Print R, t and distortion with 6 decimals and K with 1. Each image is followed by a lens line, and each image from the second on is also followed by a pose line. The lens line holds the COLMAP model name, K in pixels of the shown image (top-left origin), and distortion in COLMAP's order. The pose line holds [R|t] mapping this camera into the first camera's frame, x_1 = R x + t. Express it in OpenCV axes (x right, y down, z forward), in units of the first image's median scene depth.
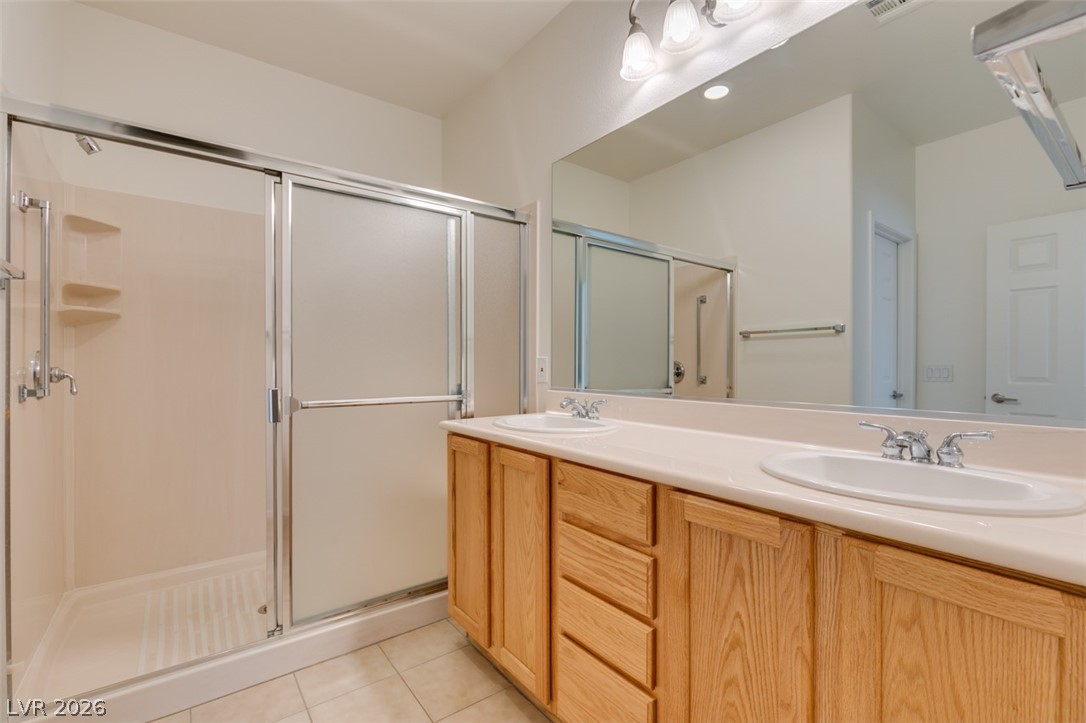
lens RADIAL K [[486.4, 0, 542.0], [0, 486.4, 360.9], [0, 0, 1]] dist [0.000433, -0.001607]
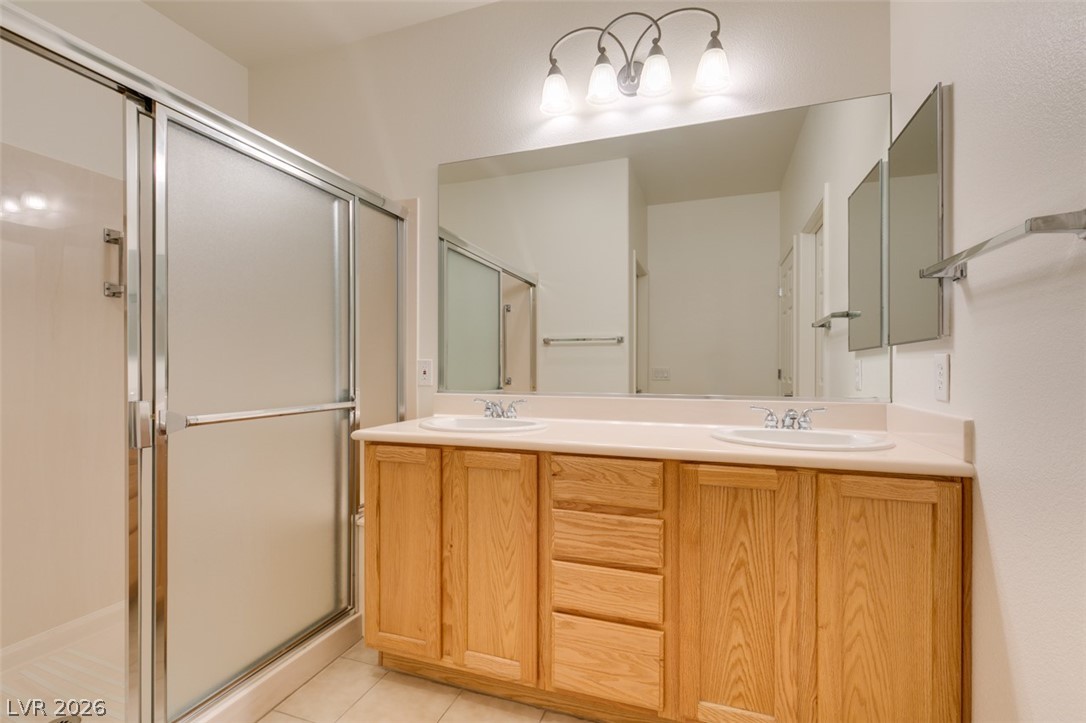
lens RADIAL K [[486.4, 0, 541.6], [0, 486.4, 362.4], [0, 0, 1]] dist [0.000433, -0.001607]
pose [[0.831634, 0.005260, 0.555299, -0.610053], [-0.003298, 0.999984, -0.004534, 0.002740], [-0.555315, 0.001940, 0.831638, 0.103352]]
